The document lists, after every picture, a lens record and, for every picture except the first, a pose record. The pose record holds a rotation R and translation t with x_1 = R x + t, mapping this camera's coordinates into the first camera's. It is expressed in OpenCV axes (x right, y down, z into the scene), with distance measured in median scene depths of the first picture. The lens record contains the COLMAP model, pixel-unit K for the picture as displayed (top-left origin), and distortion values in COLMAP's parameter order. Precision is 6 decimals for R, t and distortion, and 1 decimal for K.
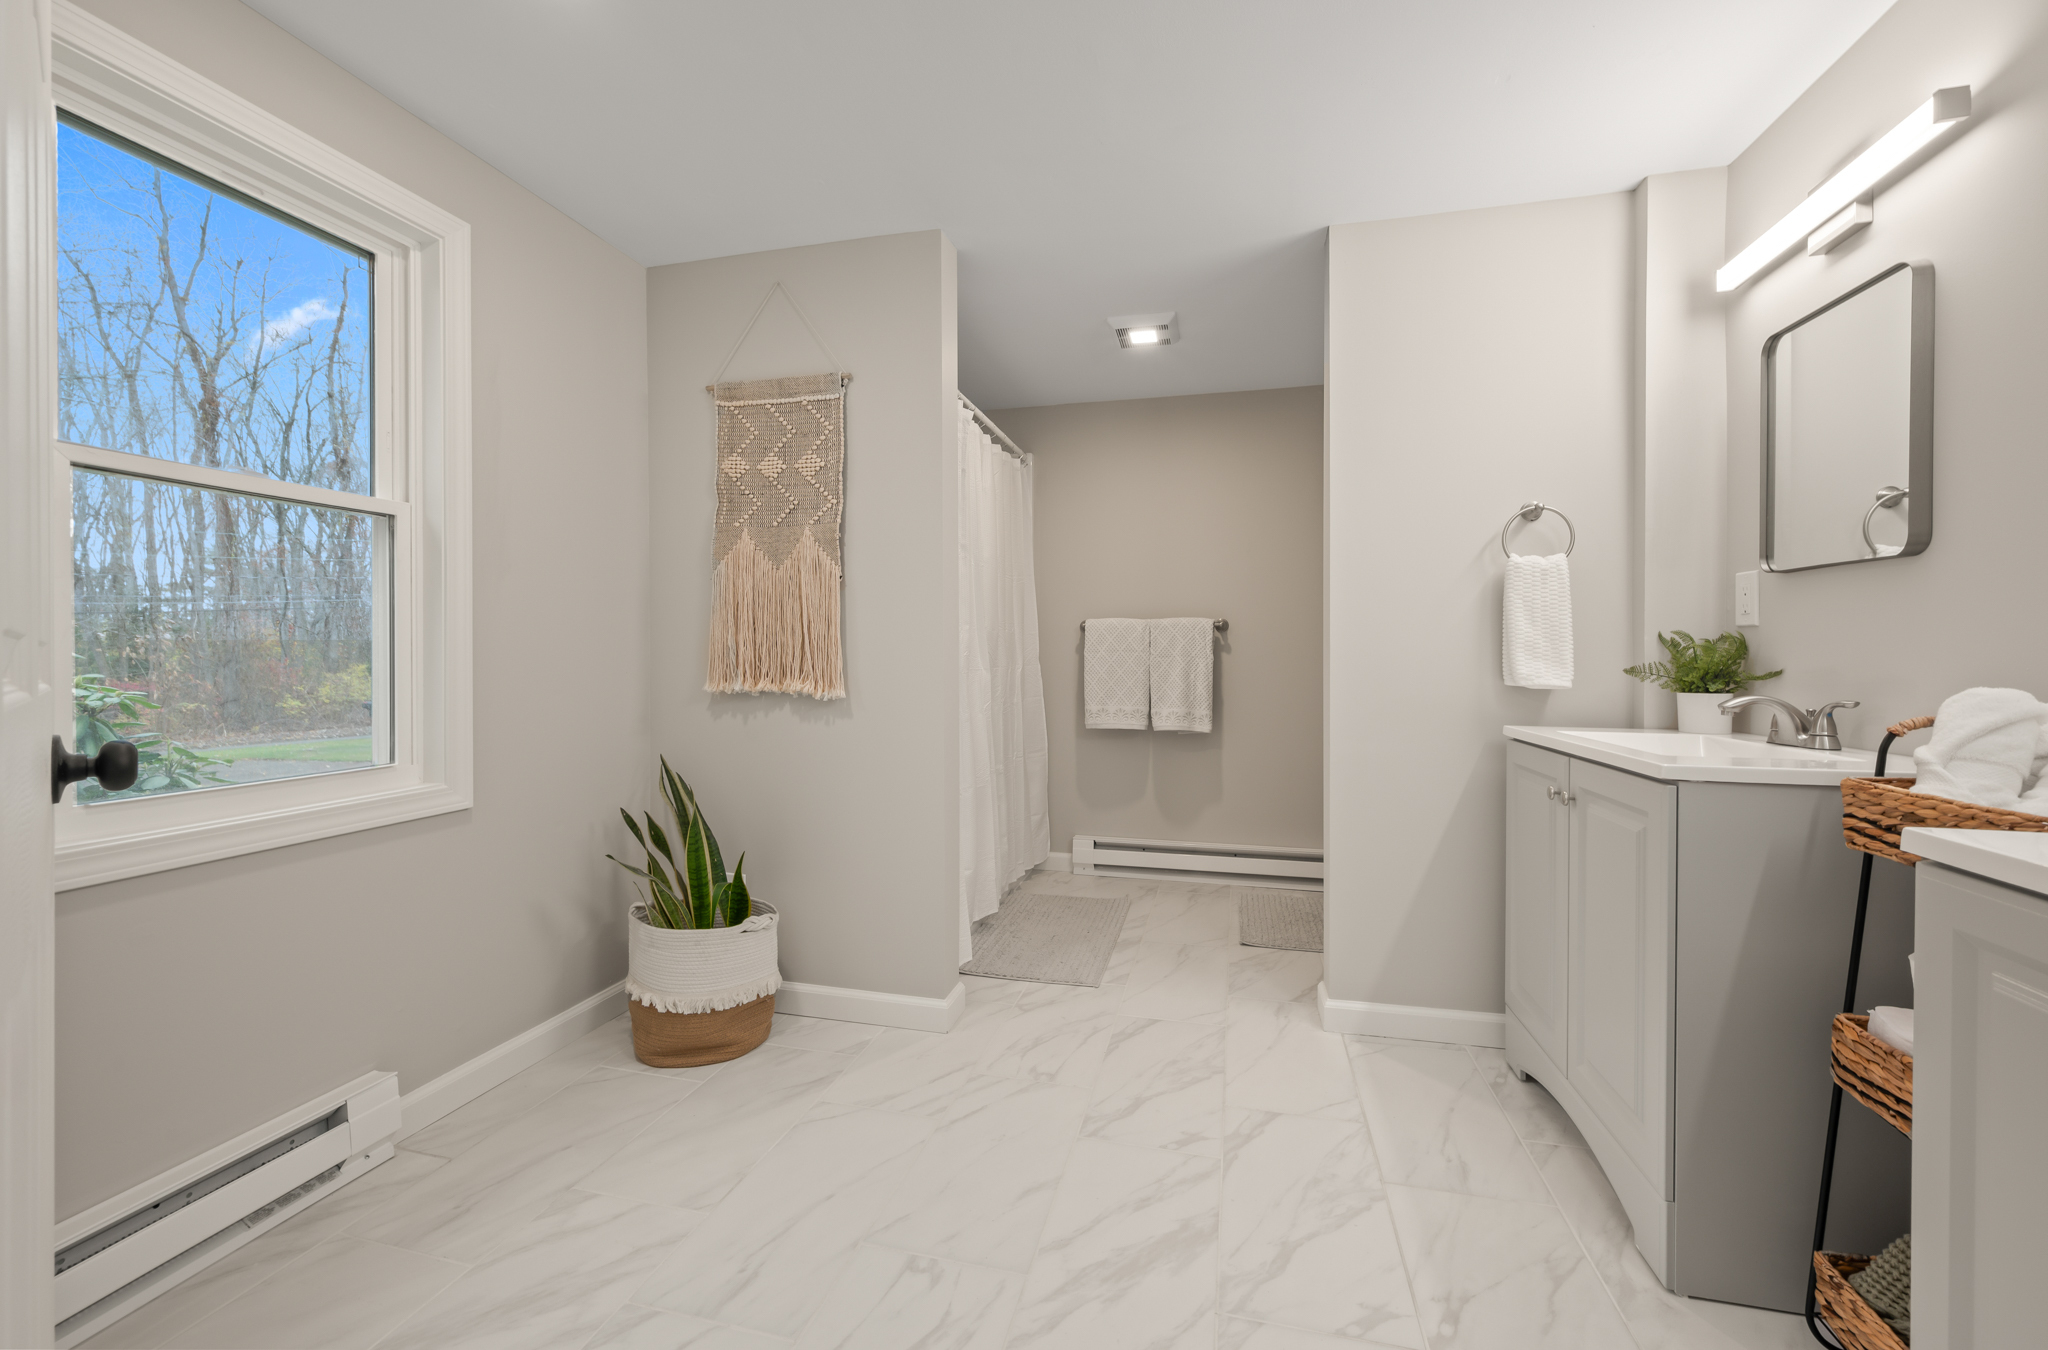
lens RADIAL K [[790.1, 0, 1028.9], [0, 790.1, 666.6], [0, 0, 1]] dist [-0.000607, 0.000409]
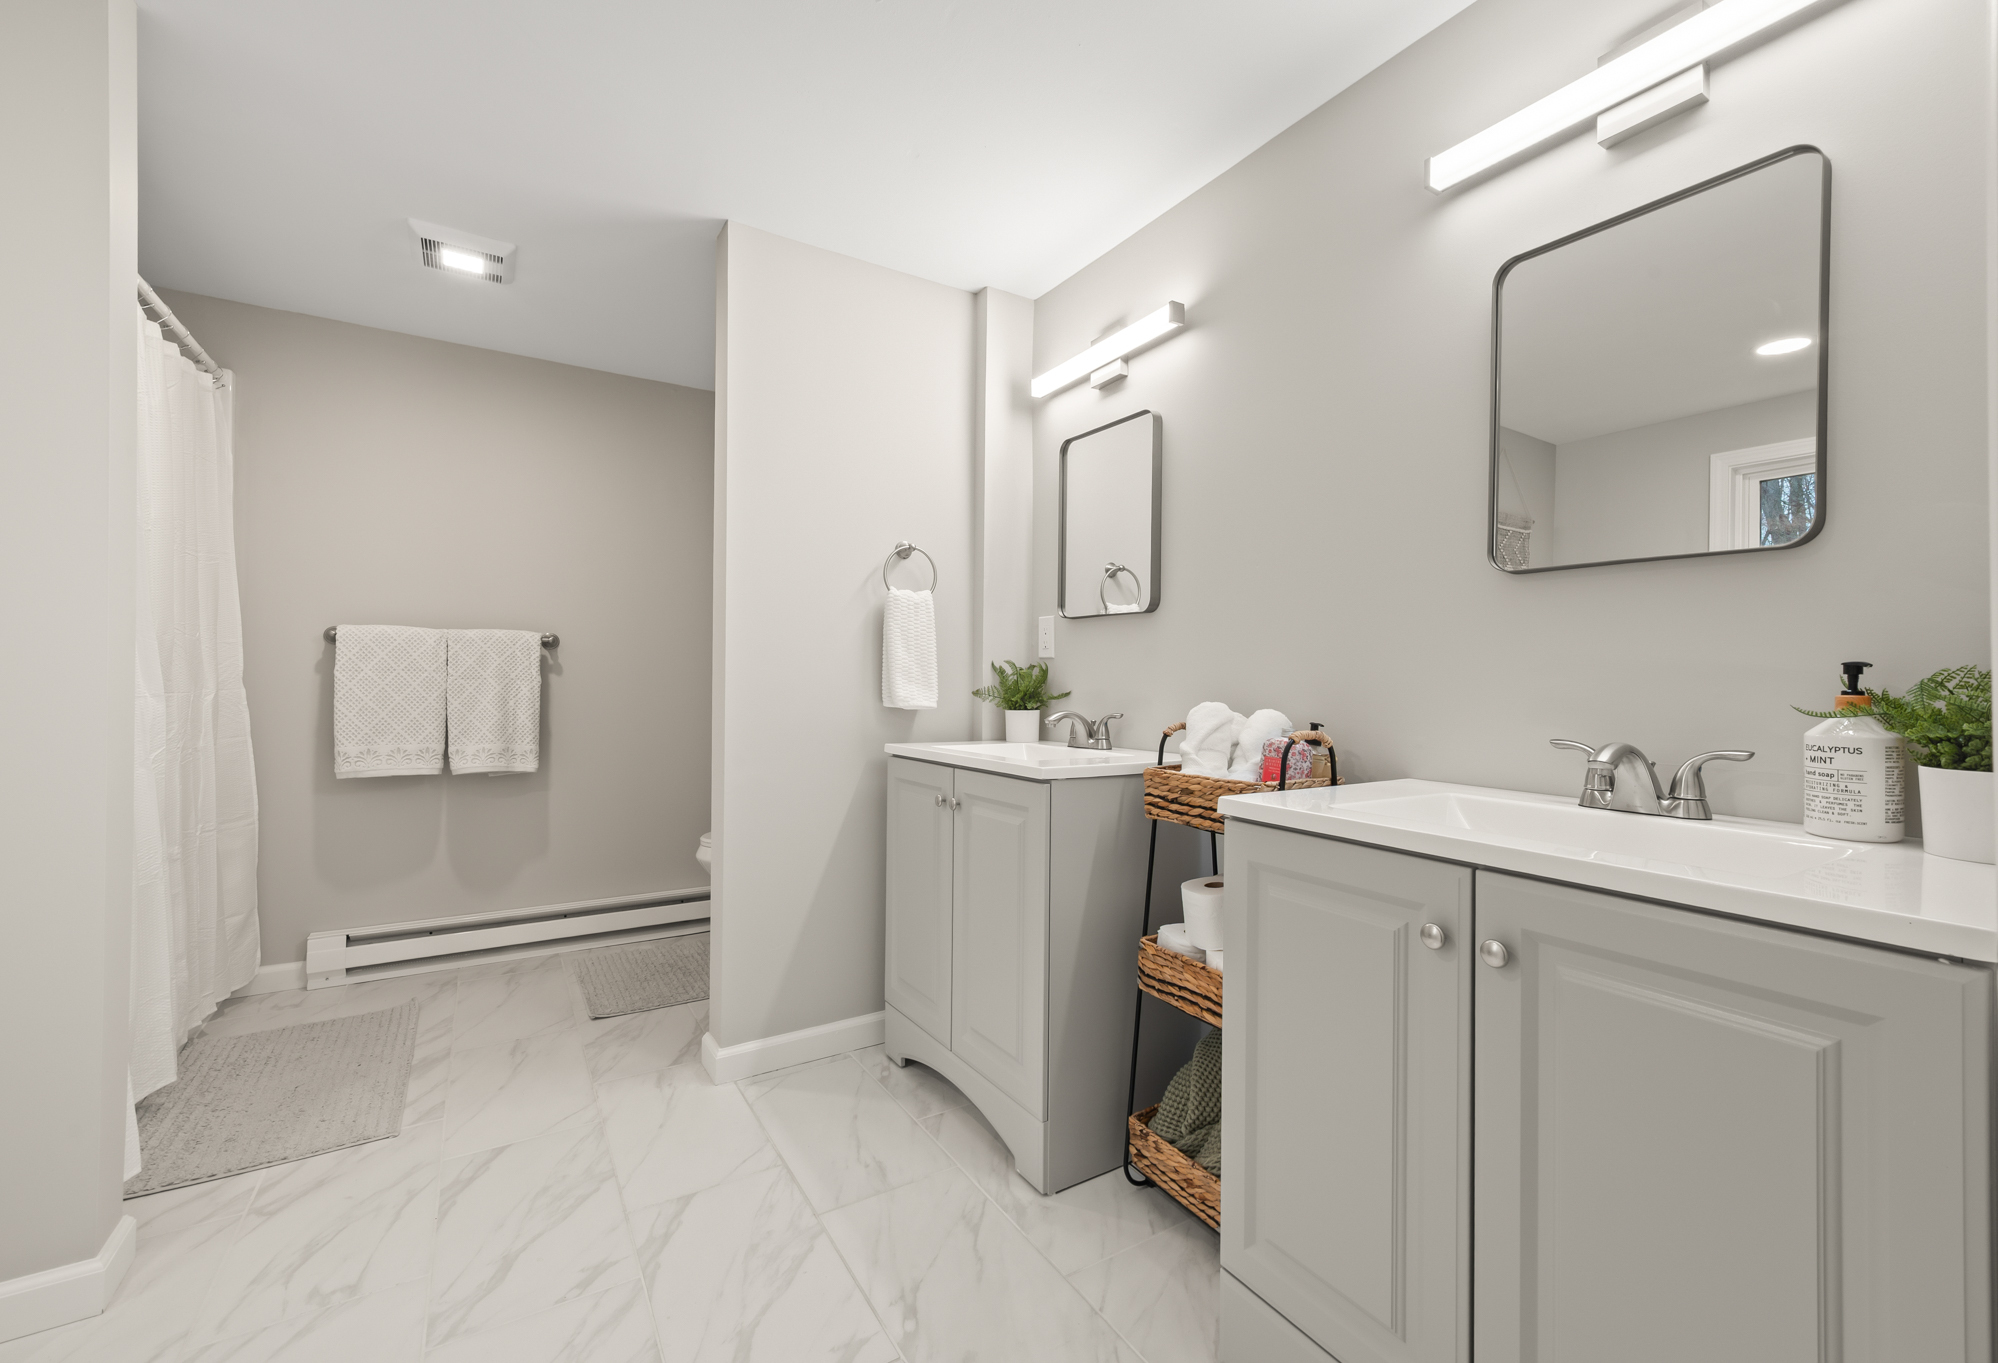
lens RADIAL K [[841.2, 0, 999.0], [0, 841.2, 681.5], [0, 0, 1]] dist [0.010534, -0.000918]
pose [[0.691898, 0.005547, 0.721974, -0.126543], [0.003008, 0.999940, -0.010566, 0.001501], [-0.721989, 0.009482, 0.691839, 0.085436]]
